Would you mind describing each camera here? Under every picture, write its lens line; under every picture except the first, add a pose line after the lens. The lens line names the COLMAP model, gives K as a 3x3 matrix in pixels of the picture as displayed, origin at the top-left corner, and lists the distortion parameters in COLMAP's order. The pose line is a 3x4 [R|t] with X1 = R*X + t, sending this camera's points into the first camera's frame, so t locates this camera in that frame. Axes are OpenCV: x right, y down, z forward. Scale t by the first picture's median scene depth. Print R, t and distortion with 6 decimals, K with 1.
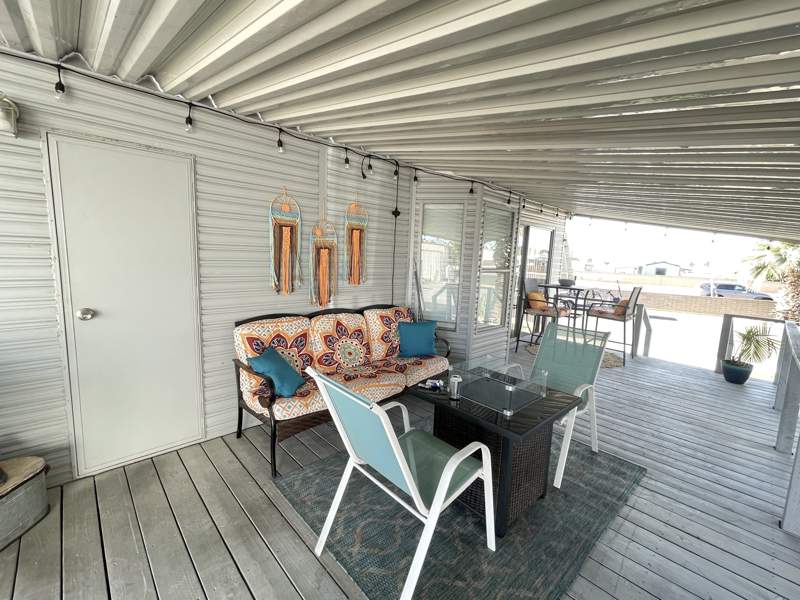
lens RADIAL K [[347.7, 0, 400.0], [0, 347.7, 300.0], [0, 0, 1]] dist [0.000780, 0.000064]
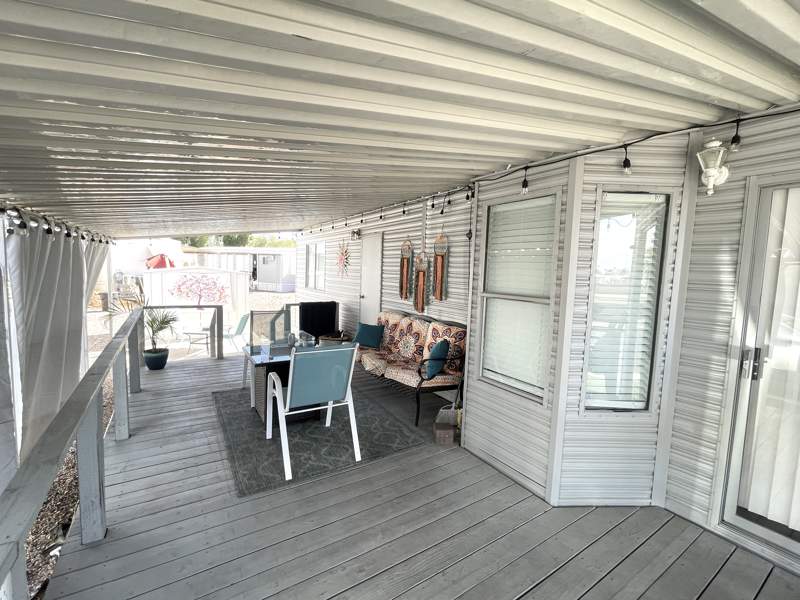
lens RADIAL K [[347.7, 0, 400.0], [0, 347.7, 300.0], [0, 0, 1]] dist [0.000780, 0.000064]
pose [[-0.177192, 0.033875, -0.983593, 1.181214], [-0.169018, 0.983512, 0.064321, -0.108699], [0.969554, 0.177642, -0.168545, 1.154395]]
